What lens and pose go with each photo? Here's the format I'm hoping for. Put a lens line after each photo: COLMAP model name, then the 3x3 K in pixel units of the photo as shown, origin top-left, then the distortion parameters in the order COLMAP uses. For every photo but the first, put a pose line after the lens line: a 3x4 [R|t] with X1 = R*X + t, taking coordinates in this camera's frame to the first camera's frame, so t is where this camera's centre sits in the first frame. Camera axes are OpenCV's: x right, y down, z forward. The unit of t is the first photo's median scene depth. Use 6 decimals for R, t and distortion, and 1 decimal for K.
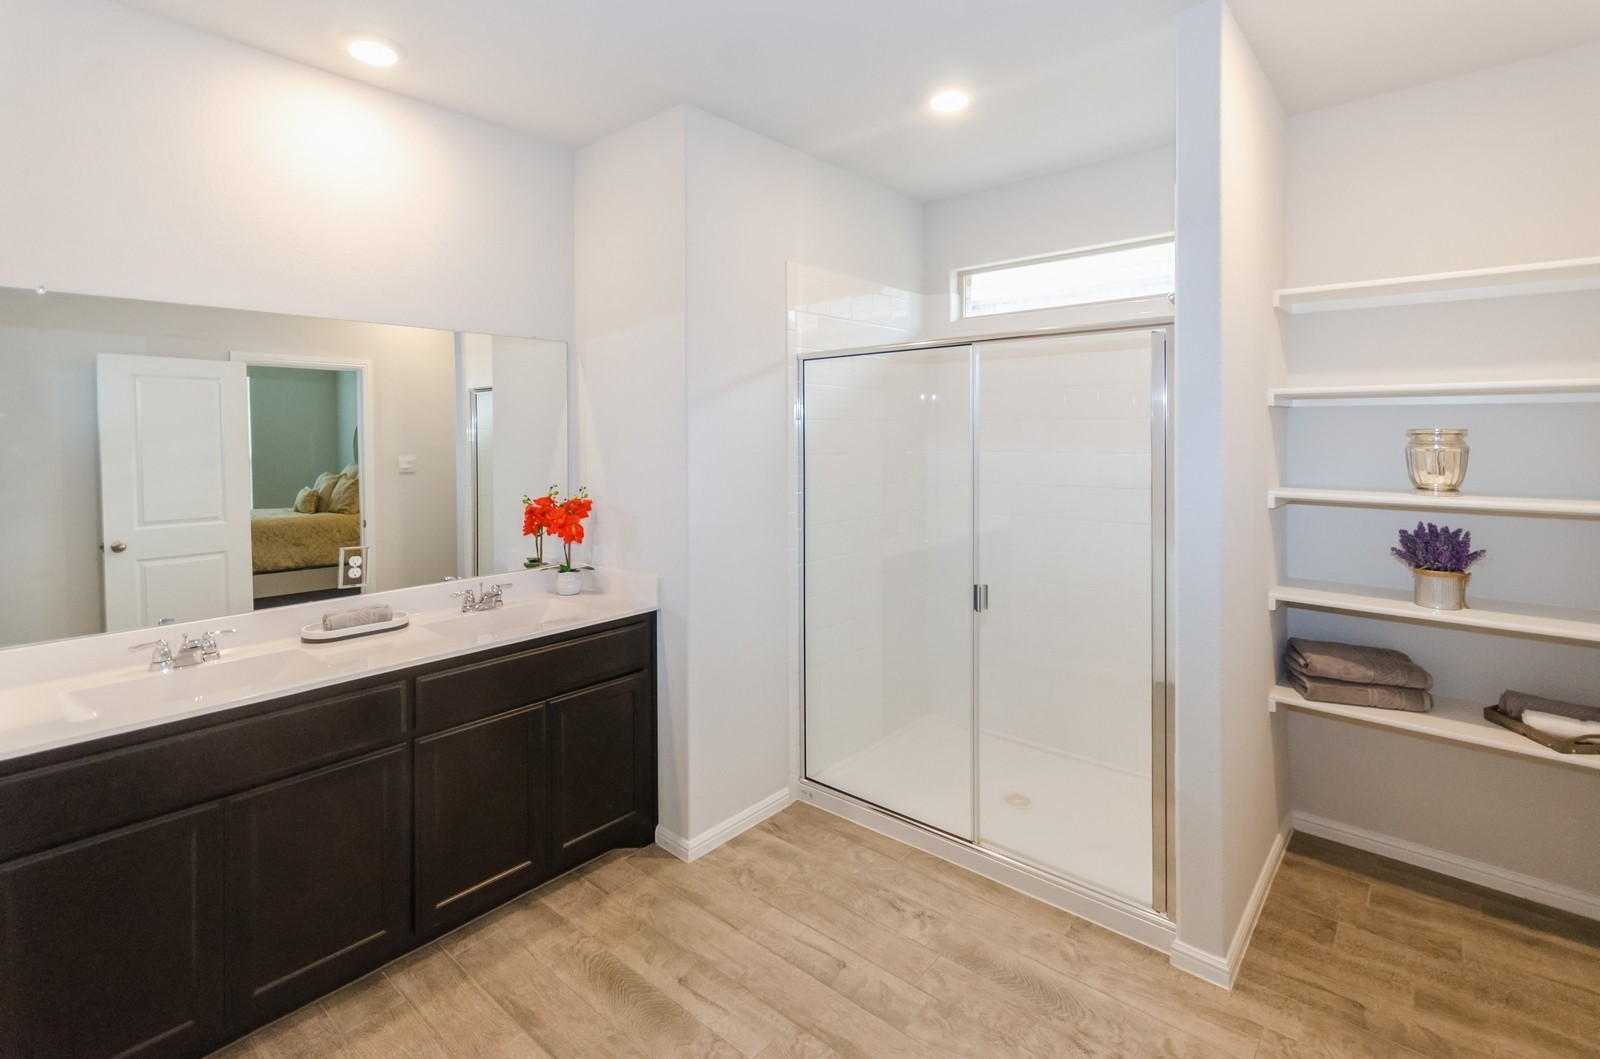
lens RADIAL K [[742.9, 0, 800.0], [0, 742.9, 529.5], [0, 0, 1]] dist [-0.000538, -0.000390]
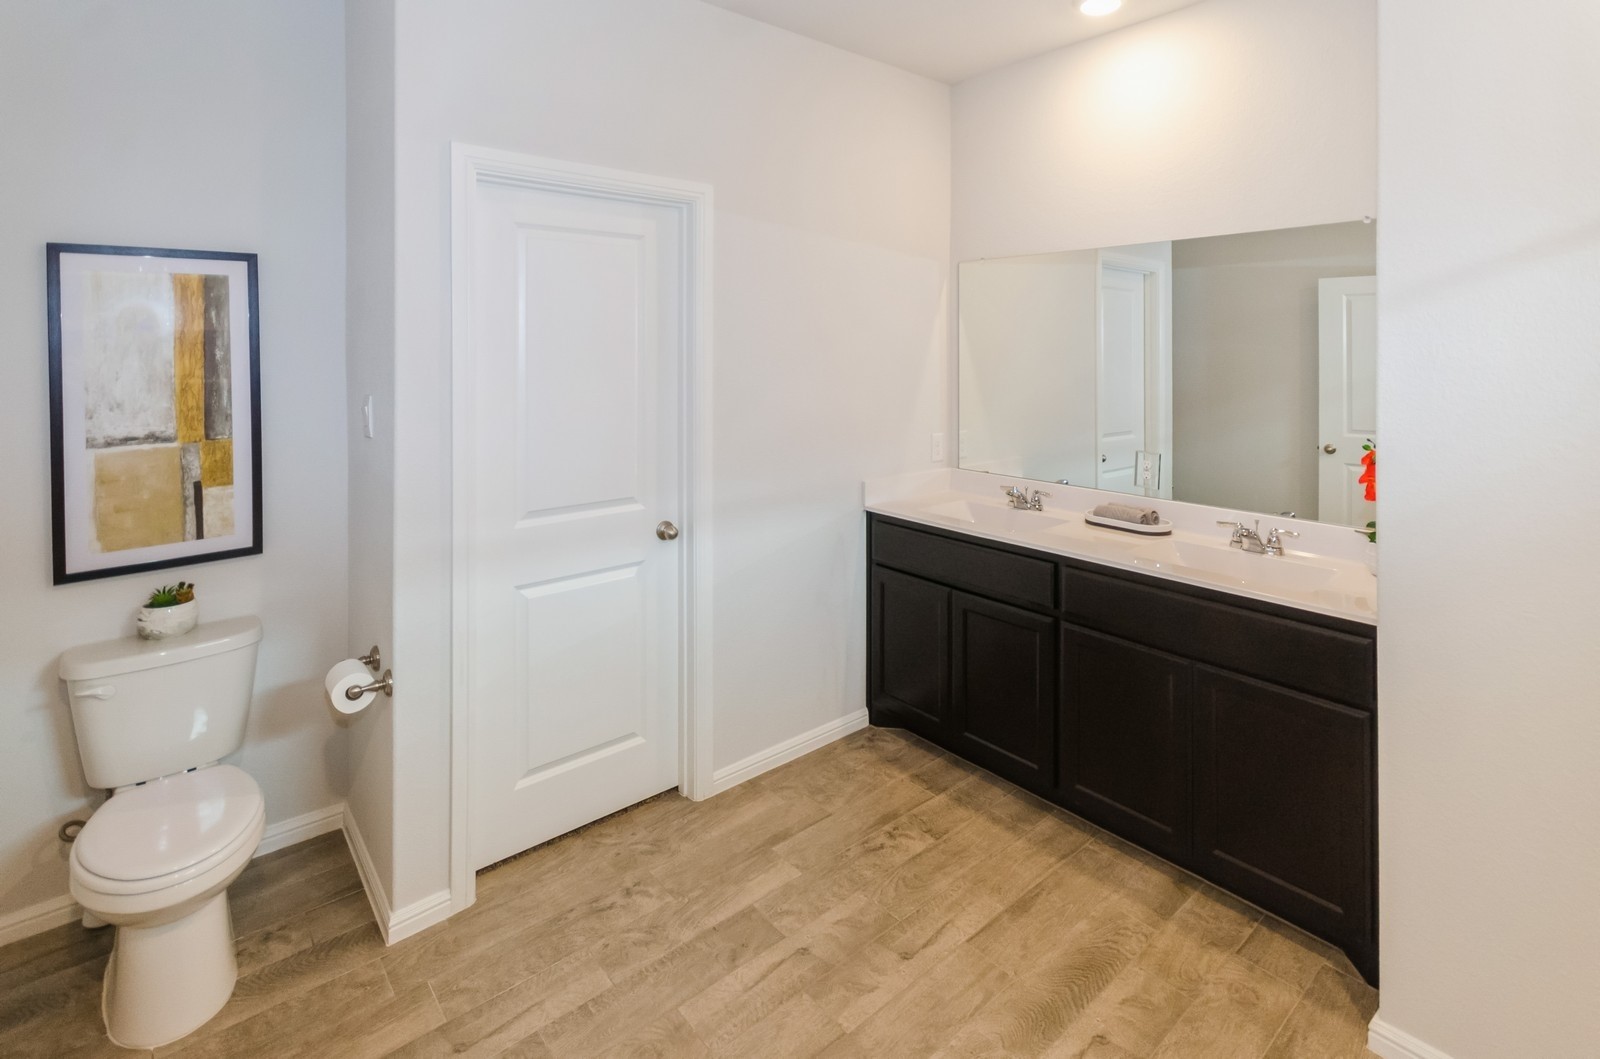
lens RADIAL K [[746.0, 0, 801.1], [0, 746.0, 469.3], [0, 0, 1]] dist [0.001354, 0.000063]
pose [[-0.151818, 0.159958, -0.975379, 0.521804], [-0.131696, 0.974746, 0.180353, -0.076904], [0.979596, 0.155834, -0.126918, 0.640460]]
